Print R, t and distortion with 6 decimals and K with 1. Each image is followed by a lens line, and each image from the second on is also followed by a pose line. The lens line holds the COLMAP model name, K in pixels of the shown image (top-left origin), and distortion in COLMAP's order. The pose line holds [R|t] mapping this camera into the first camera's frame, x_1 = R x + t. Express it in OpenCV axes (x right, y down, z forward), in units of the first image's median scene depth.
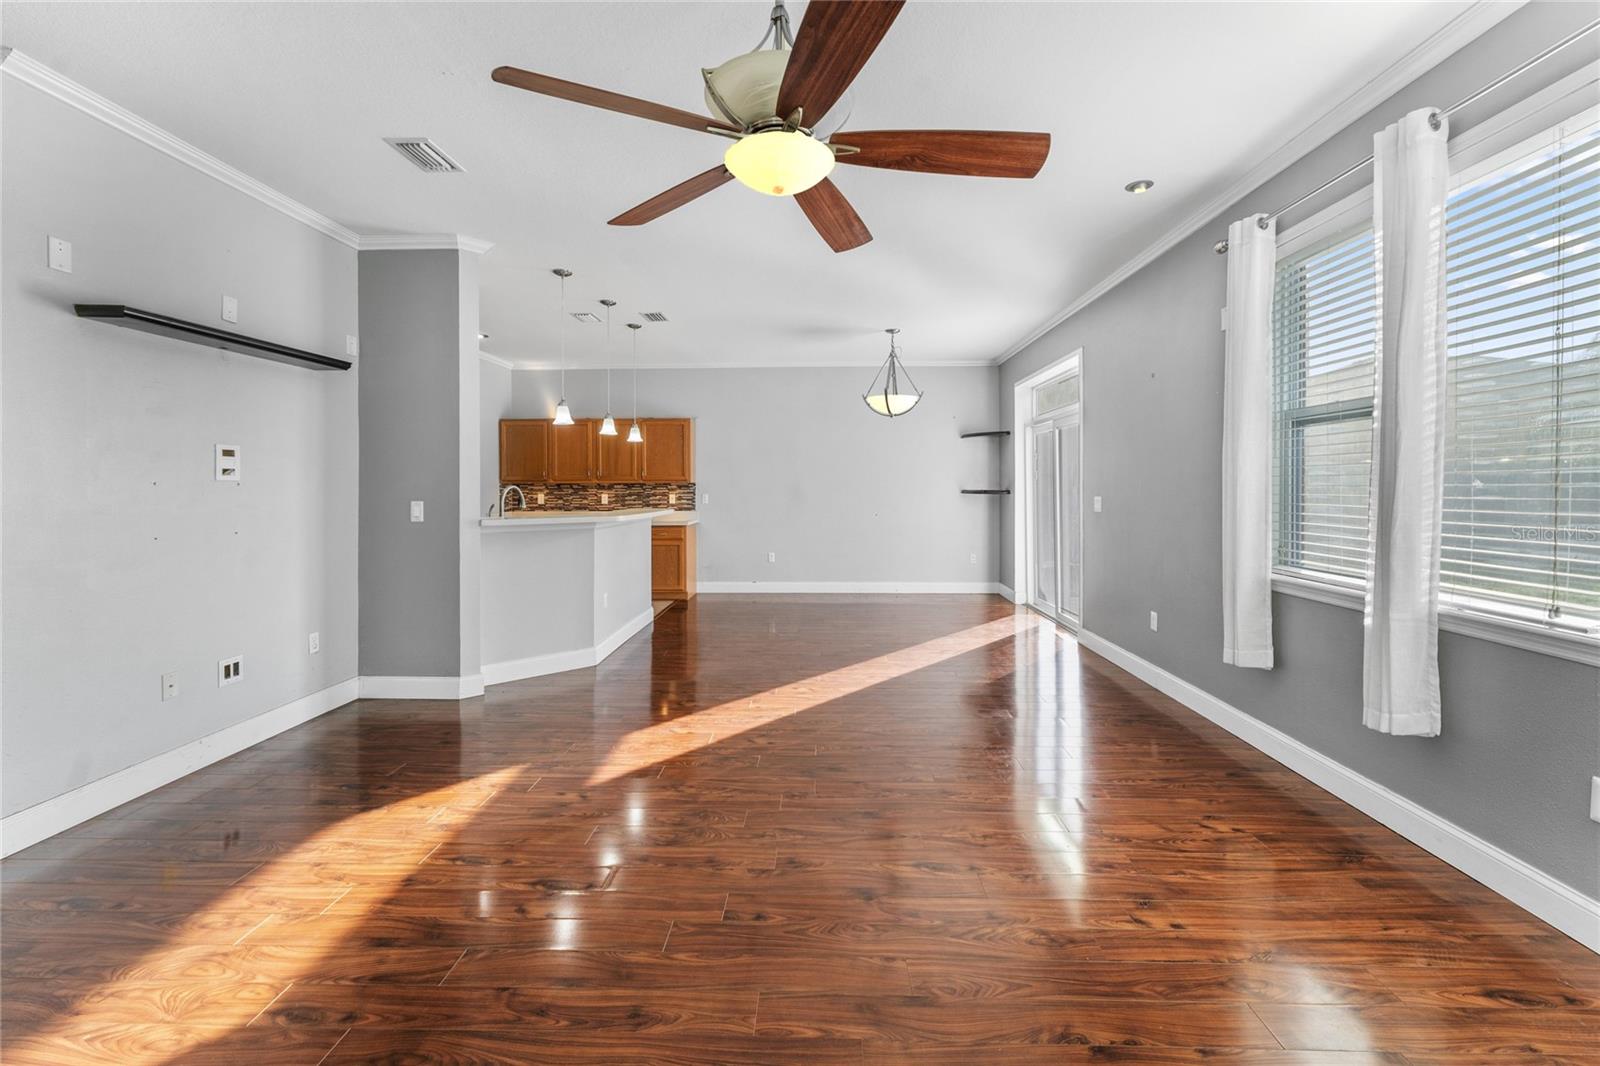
lens RADIAL K [[655.9, 0, 802.1], [0, 655.9, 487.5], [0, 0, 1]] dist [0.001655, 0.000201]
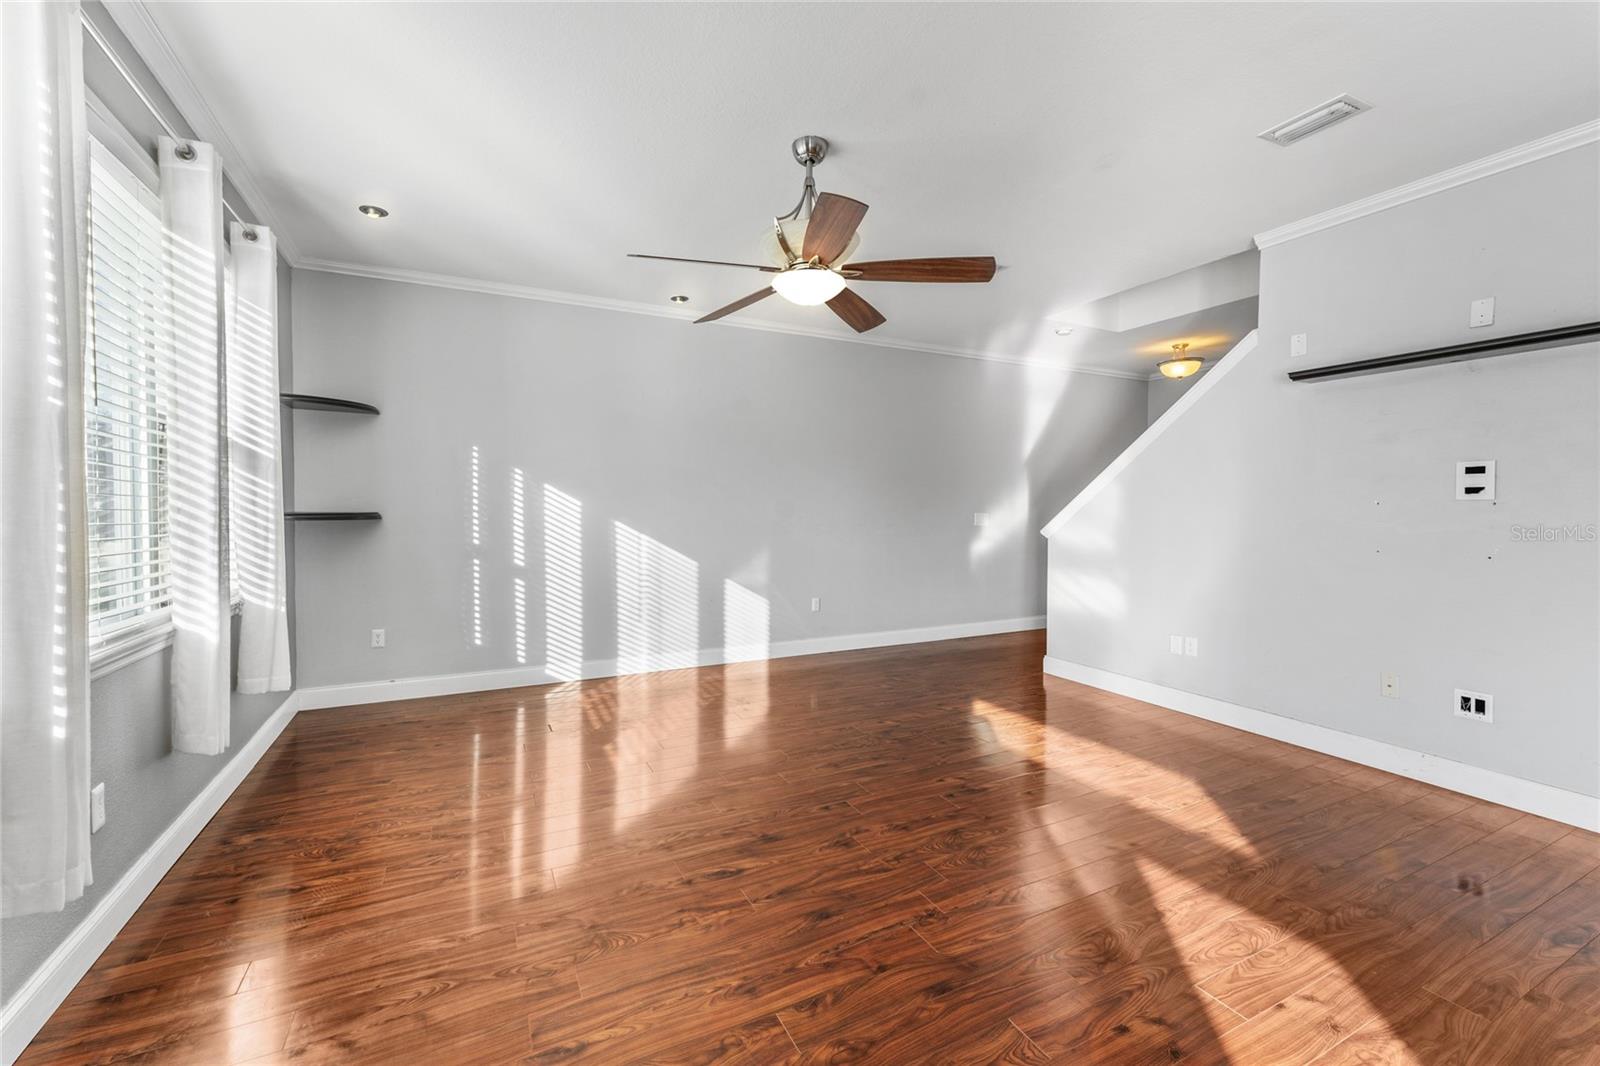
lens RADIAL K [[649.7, 0, 782.0], [0, 649.7, 509.4], [0, 0, 1]] dist [0.000691, 0.000090]
pose [[-0.883469, 0.001196, -0.468488, 0.272719], [-0.001147, 0.999988, 0.004715, 0.000156], [0.468489, 0.004703, -0.883457, 0.883625]]
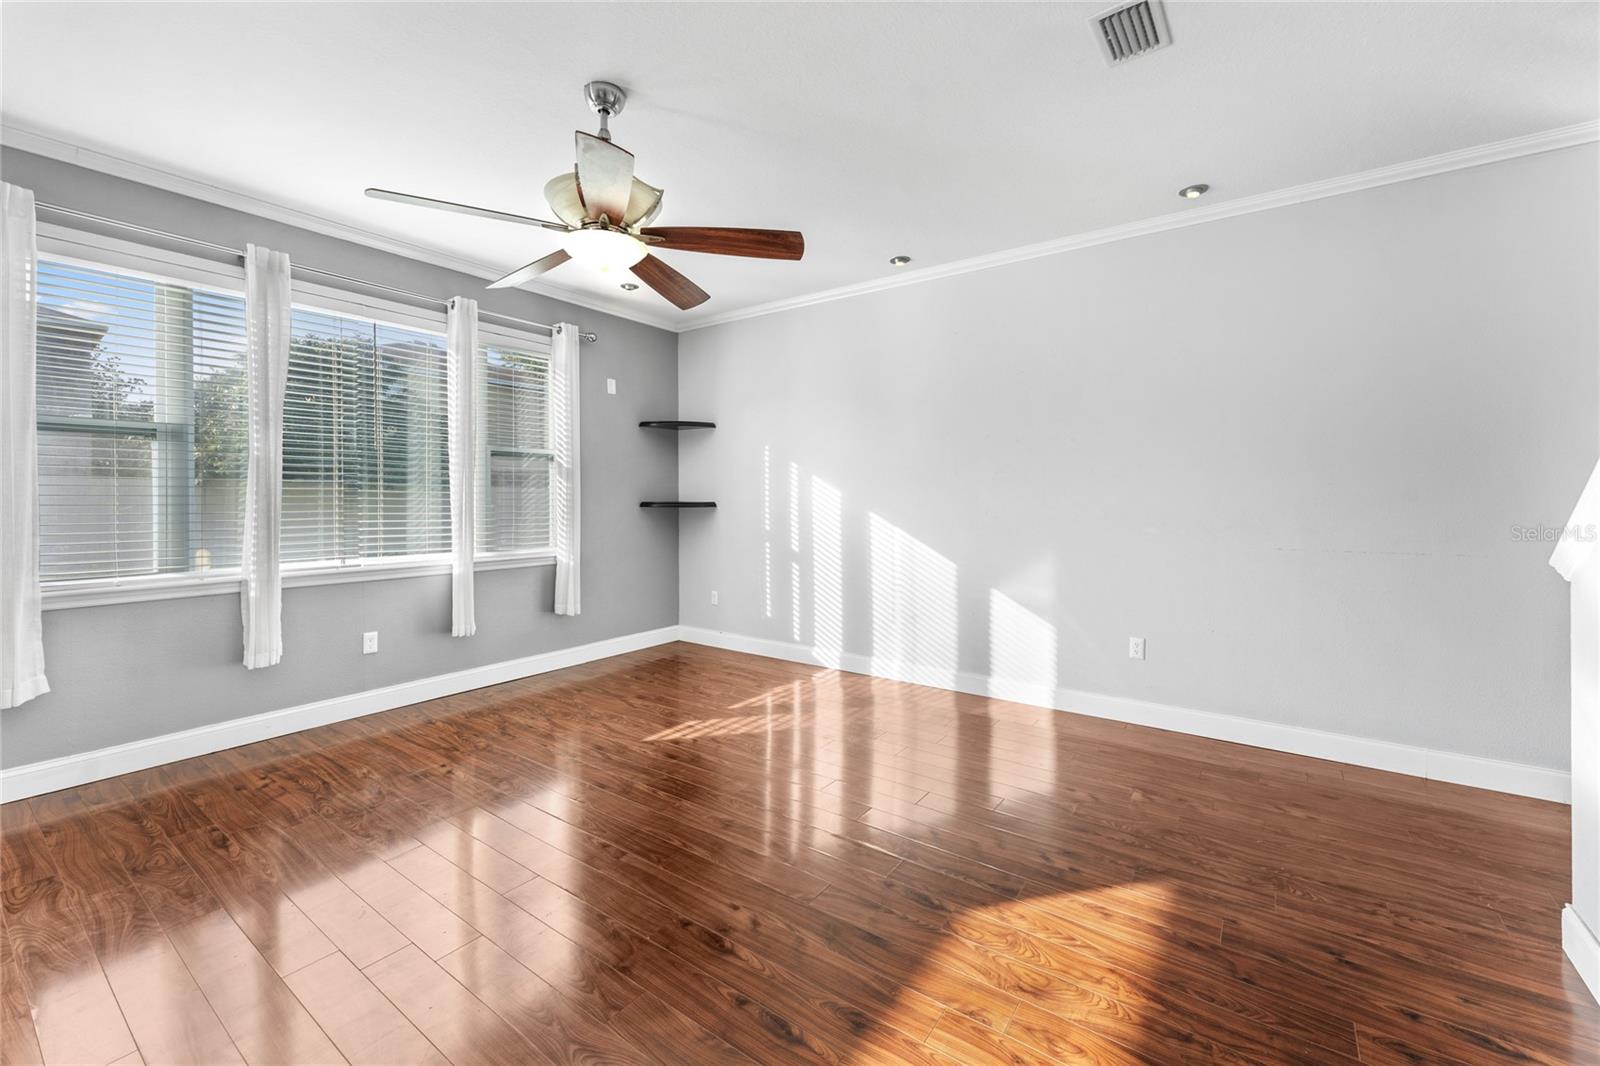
lens RADIAL K [[653.4, 0, 806.1], [0, 653.4, 493.3], [0, 0, 1]] dist [0.000665, -0.000071]
pose [[-0.833006, 0.003204, 0.553255, -0.425372], [0.000582, 0.999988, -0.004915, -0.000122], [-0.553264, -0.003773, -0.832998, 0.729591]]
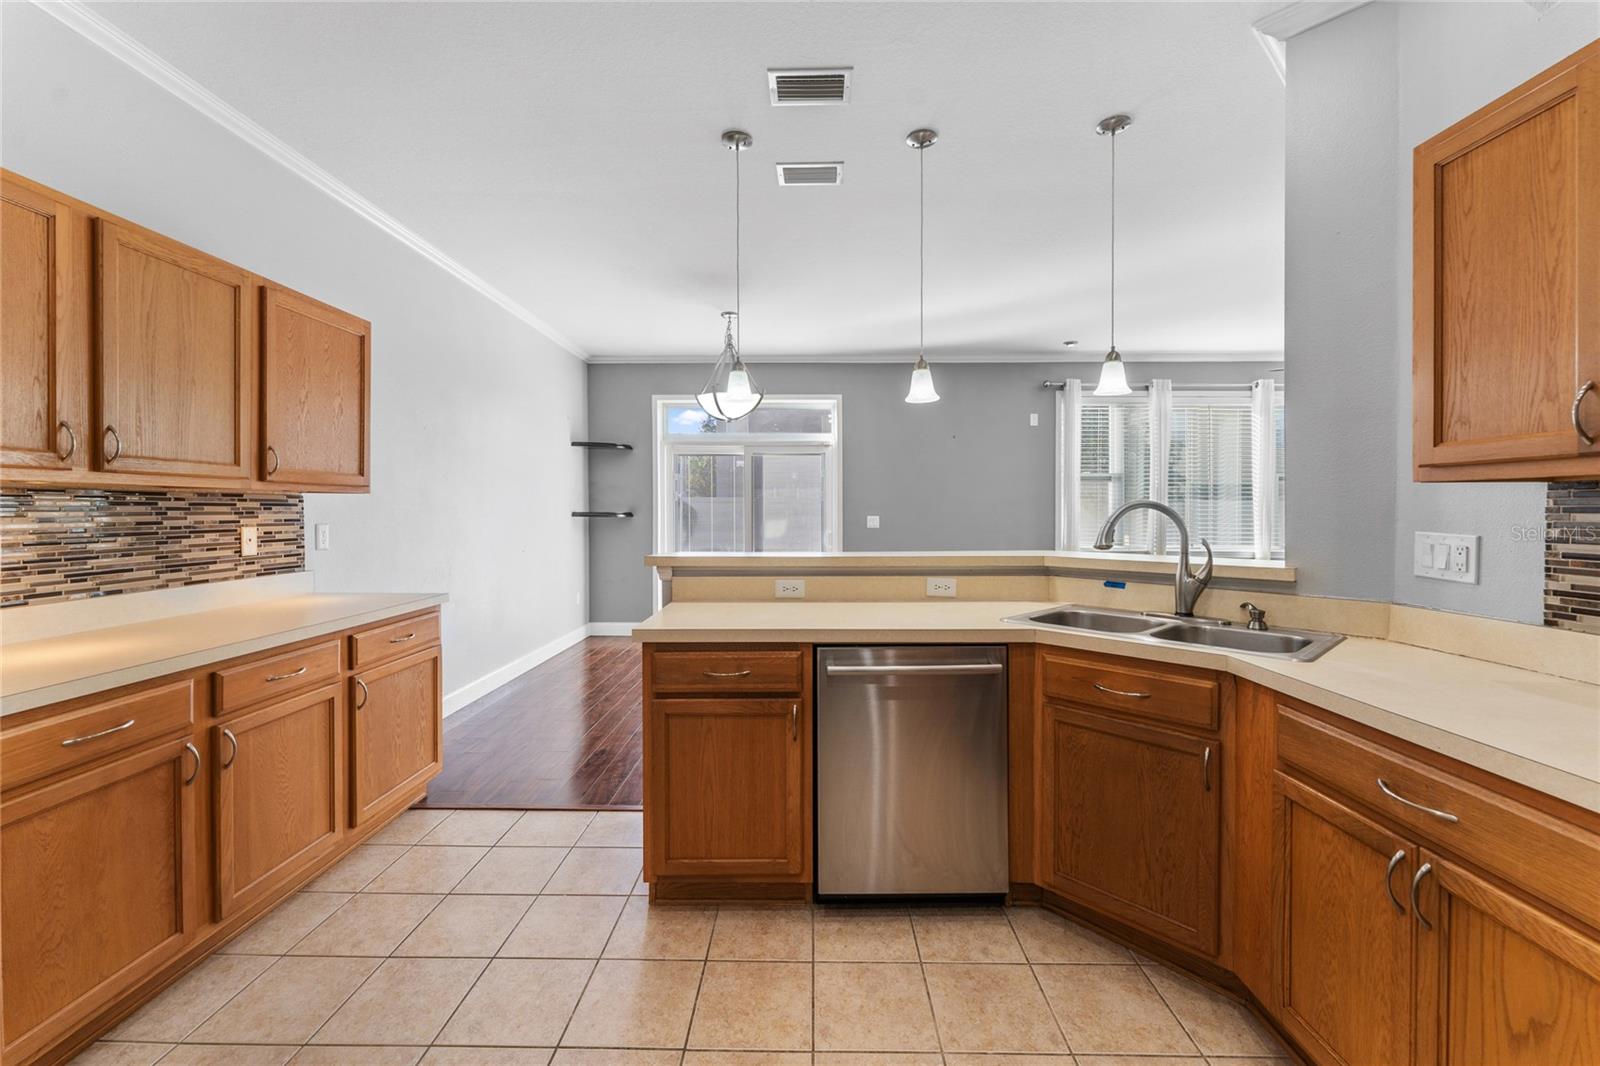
lens RADIAL K [[655.5, 0, 799.1], [0, 655.5, 515.2], [0, 0, 1]] dist [0.000559, -0.000173]
pose [[-0.015528, -0.006300, 0.999860, -0.881000], [0.000880, 0.999980, 0.006314, 0.004087], [-0.999879, 0.000978, -0.015522, 1.216004]]
